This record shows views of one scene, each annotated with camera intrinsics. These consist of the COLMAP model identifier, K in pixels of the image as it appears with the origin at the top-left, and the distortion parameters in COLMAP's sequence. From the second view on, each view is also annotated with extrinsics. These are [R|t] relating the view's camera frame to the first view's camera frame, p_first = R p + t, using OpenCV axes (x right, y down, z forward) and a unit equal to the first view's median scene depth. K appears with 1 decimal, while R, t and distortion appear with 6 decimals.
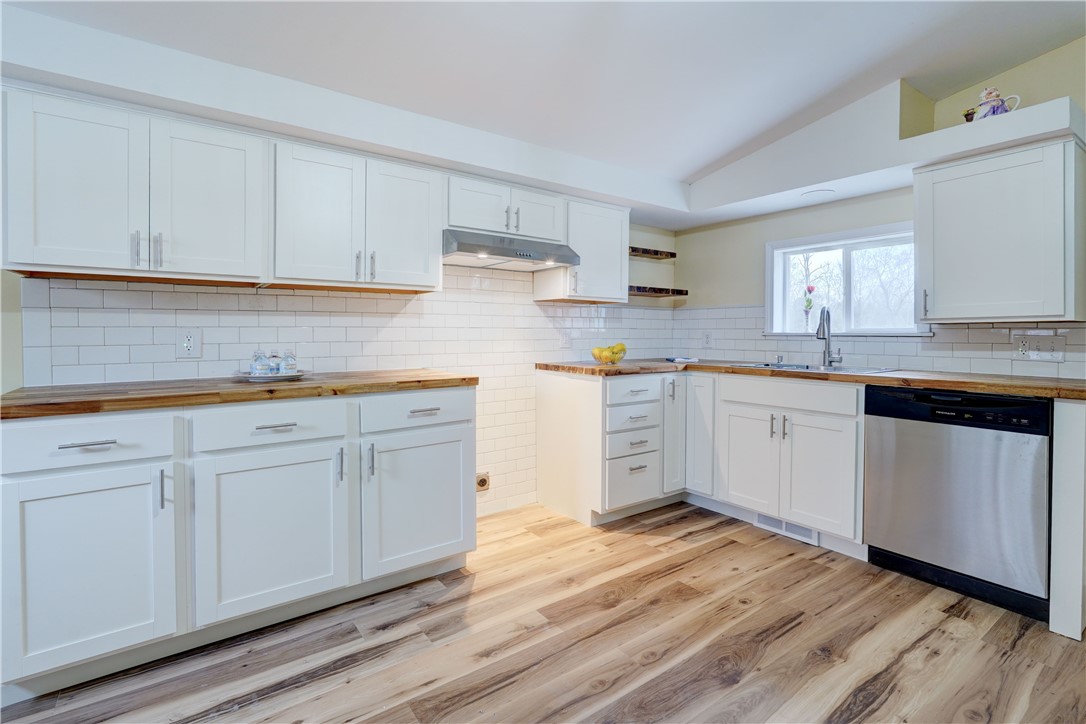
lens RADIAL K [[470.6, 0, 548.6], [0, 470.6, 338.4], [0, 0, 1]] dist [-0.001140, 0.000408]
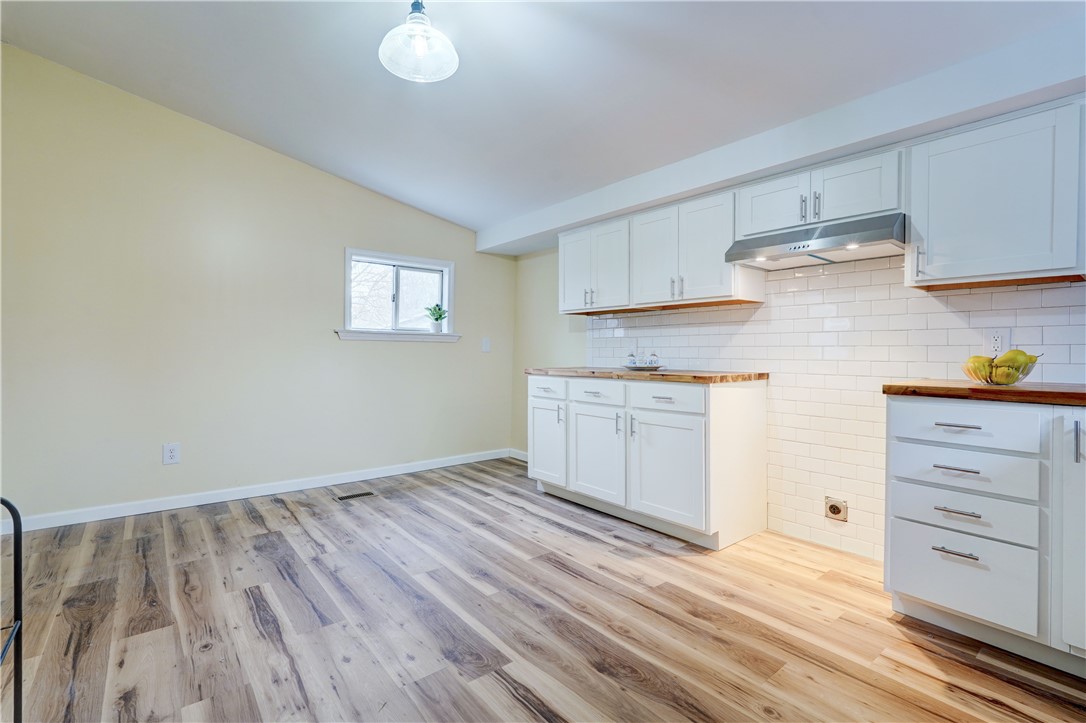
lens RADIAL K [[487.6, 0, 543.1], [0, 487.6, 353.8], [0, 0, 1]] dist [-0.014310, 0.010475]
pose [[0.096643, 0.009398, -0.995275, 0.997347], [-0.011886, 0.999895, 0.008287, 0.025588], [0.995248, 0.011029, 0.096745, 0.536834]]
